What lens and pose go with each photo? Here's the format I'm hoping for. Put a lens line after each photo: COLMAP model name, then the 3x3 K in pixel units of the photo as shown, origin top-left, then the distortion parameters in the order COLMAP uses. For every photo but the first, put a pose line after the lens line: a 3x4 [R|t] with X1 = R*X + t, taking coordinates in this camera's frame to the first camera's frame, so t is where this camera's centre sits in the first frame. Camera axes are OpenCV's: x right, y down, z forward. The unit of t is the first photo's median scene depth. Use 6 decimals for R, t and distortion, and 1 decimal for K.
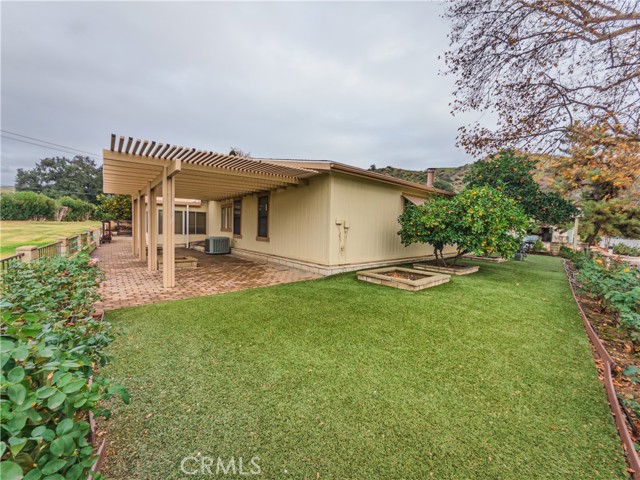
lens RADIAL K [[259.6, 0, 318.2], [0, 259.6, 239.8], [0, 0, 1]] dist [-0.002172, 0.001446]
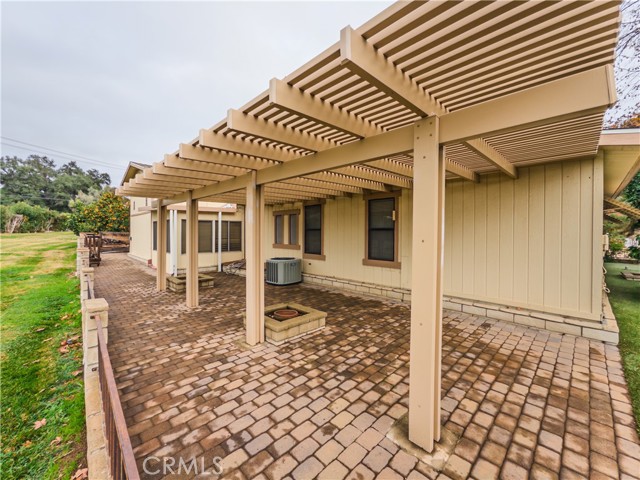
lens RADIAL K [[259.6, 0, 314.1], [0, 259.6, 233.1], [0, 0, 1]] dist [-0.002172, 0.001446]
pose [[0.995547, -0.020728, 0.091954, -0.290742], [0.024239, 0.999013, -0.037234, -0.038988], [-0.091092, 0.039297, 0.995067, 0.240563]]
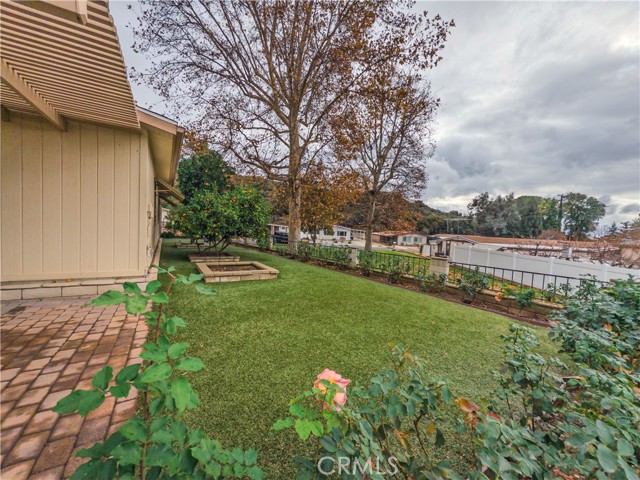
lens RADIAL K [[259.6, 0, 321.3], [0, 259.6, 238.6], [0, 0, 1]] dist [-0.002172, 0.001446]
pose [[0.138857, -0.059838, 0.988503, -0.255882], [0.011422, 0.998203, 0.058821, -0.013724], [-0.990247, 0.003123, 0.139291, 0.227316]]
